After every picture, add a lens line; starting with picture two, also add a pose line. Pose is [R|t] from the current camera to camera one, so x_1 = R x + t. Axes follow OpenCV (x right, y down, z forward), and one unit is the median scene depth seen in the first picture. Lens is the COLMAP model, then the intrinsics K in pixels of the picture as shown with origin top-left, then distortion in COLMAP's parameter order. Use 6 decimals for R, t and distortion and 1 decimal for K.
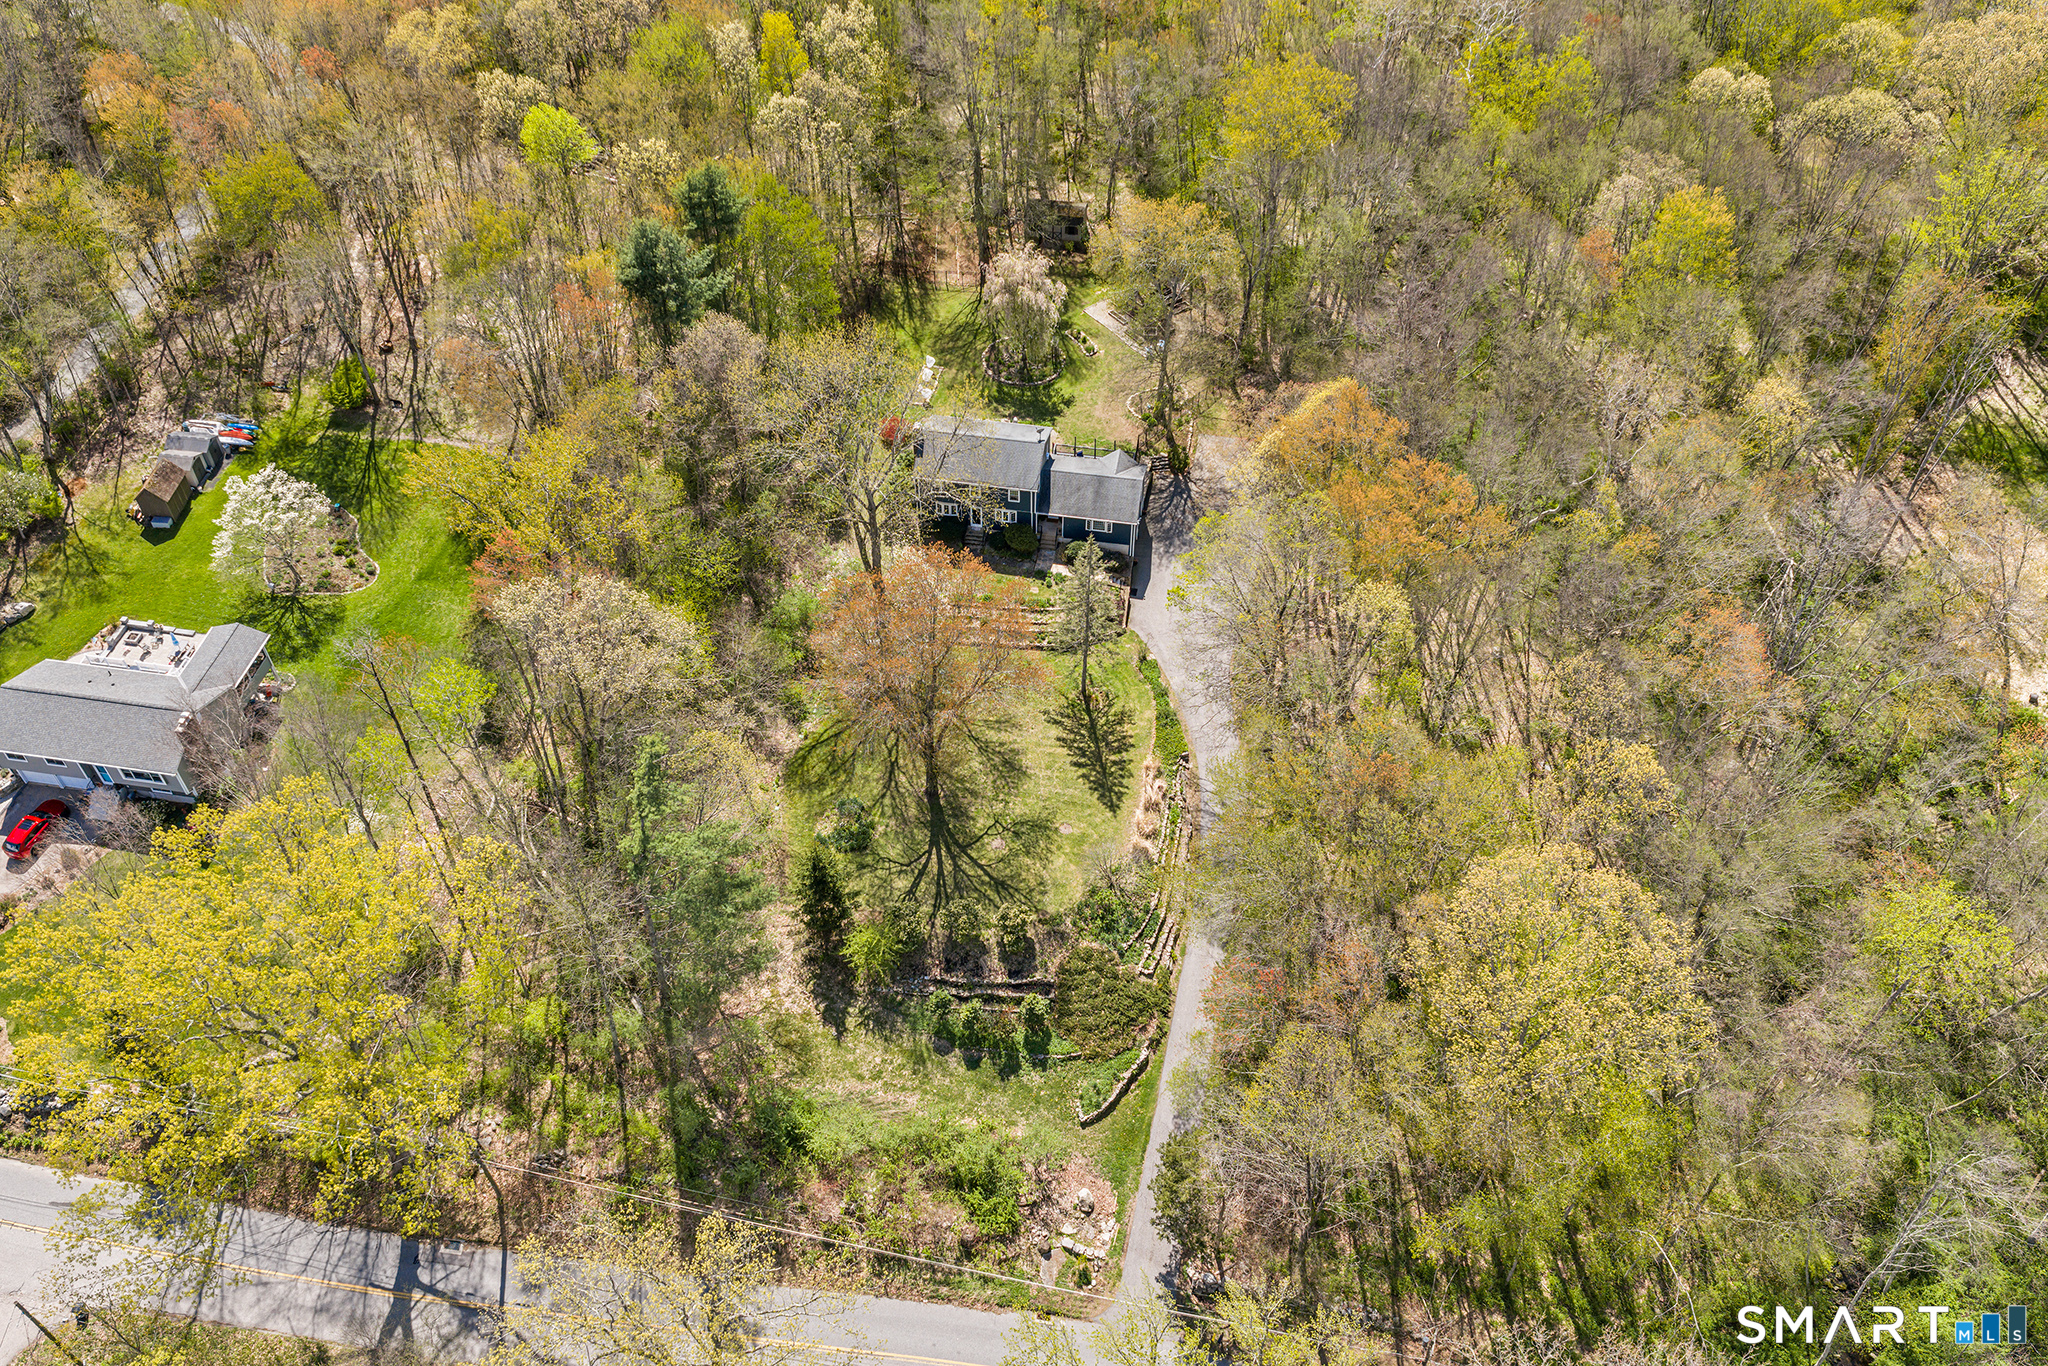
lens RADIAL K [[1643.2, 0, 1024.9], [0, 1643.2, 681.6], [0, 0, 1]] dist [-0.006581, -0.012515]
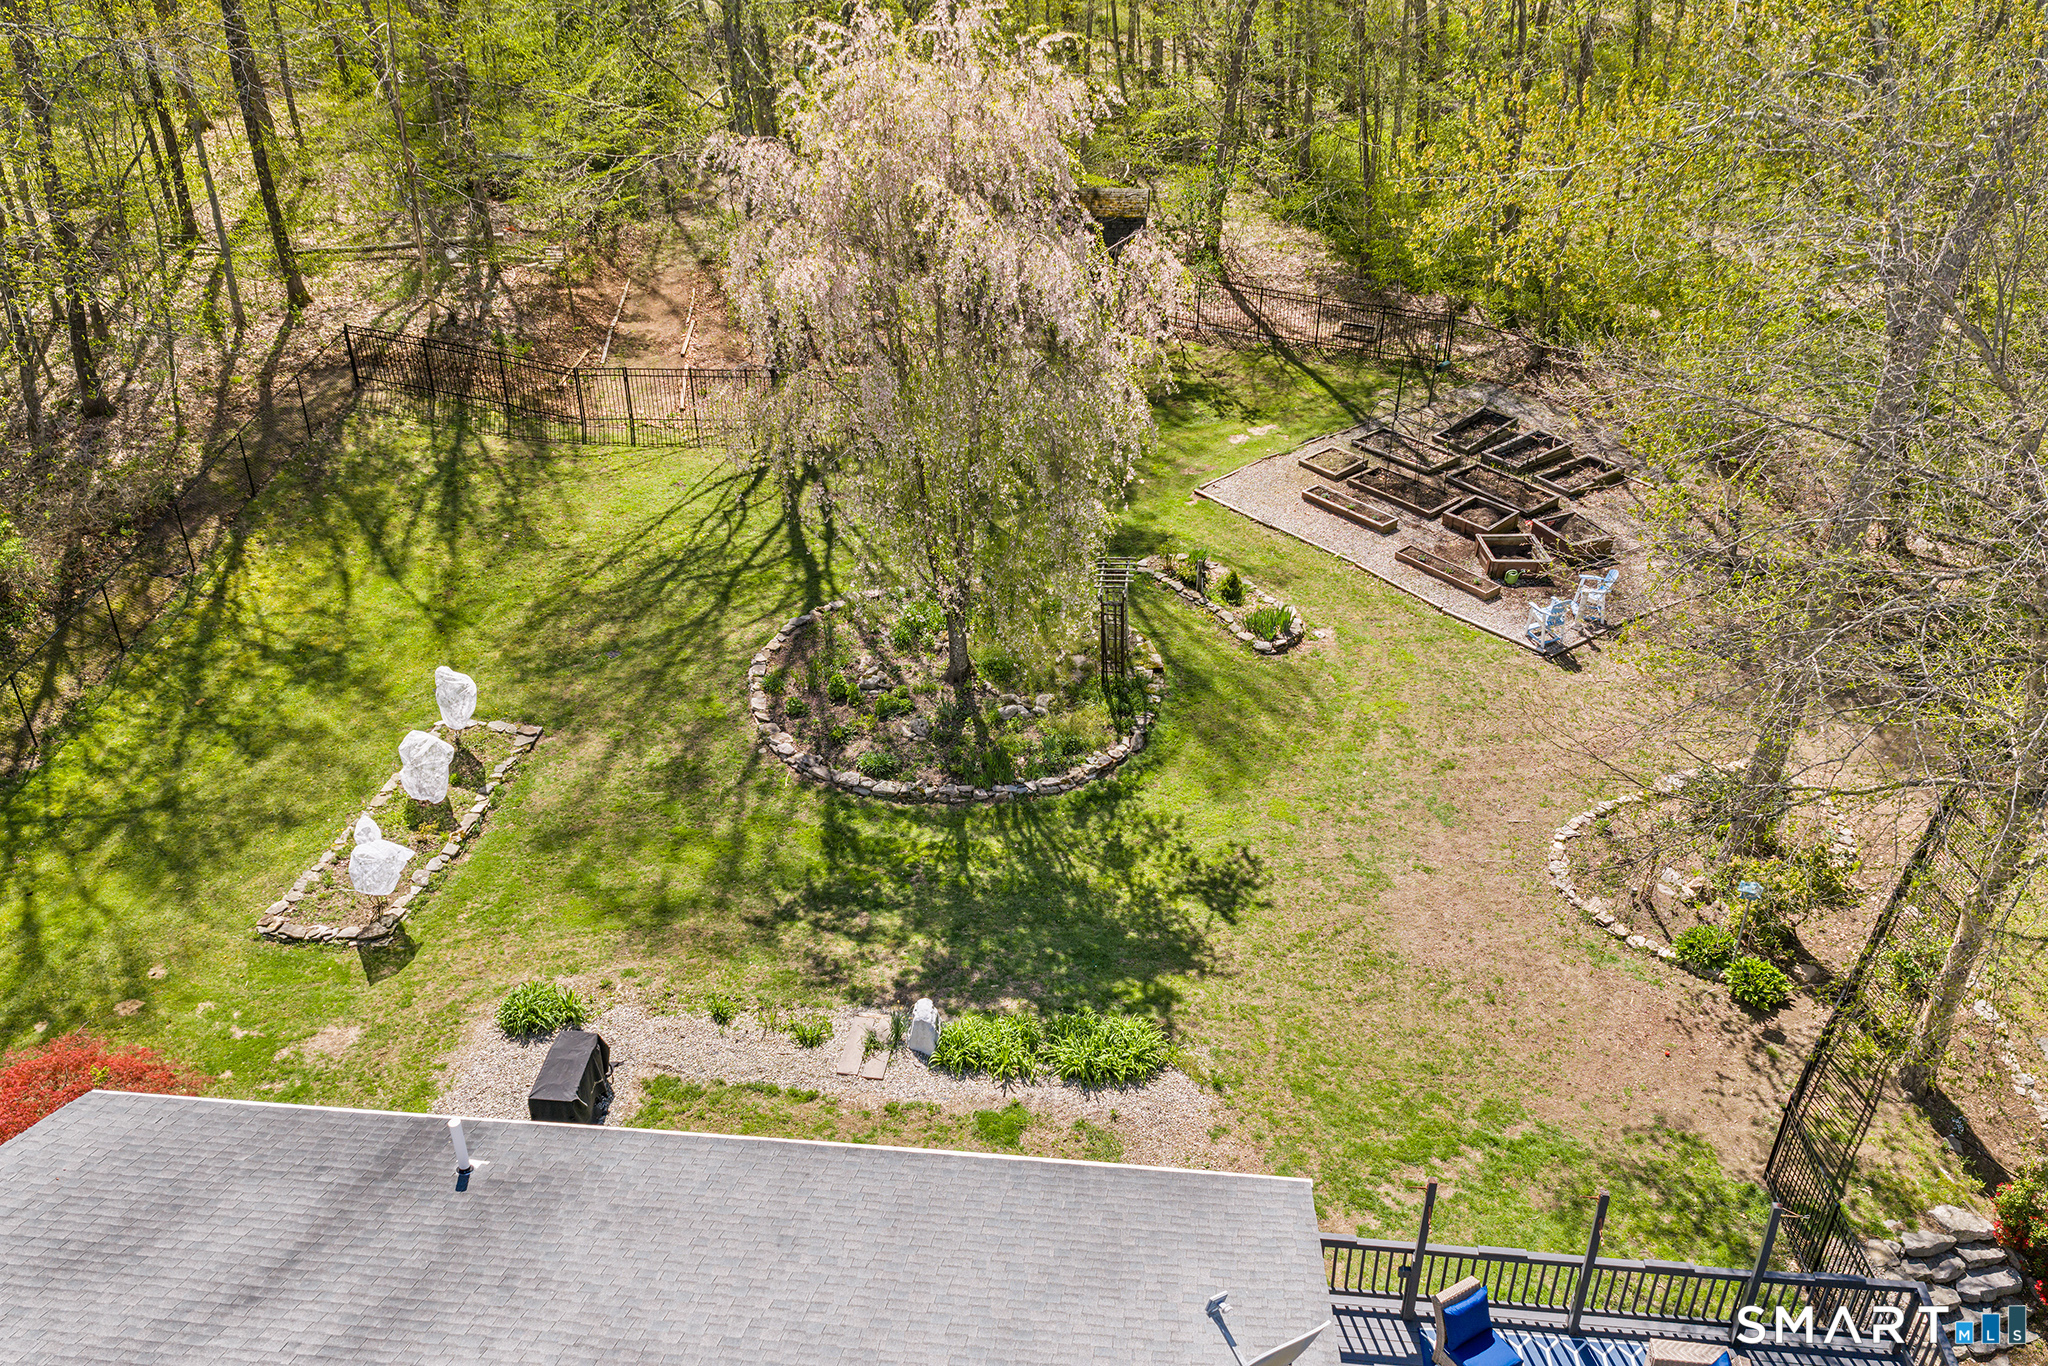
lens RADIAL K [[1643.2, 0, 1024.5], [0, 1643.2, 682.0], [0, 0, 1]] dist [-0.006581, -0.012515]
pose [[0.997563, -0.034248, 0.060784, -0.004635], [0.049423, 0.961820, -0.269183, -0.139983], [-0.049244, 0.271532, 0.961169, 0.798117]]
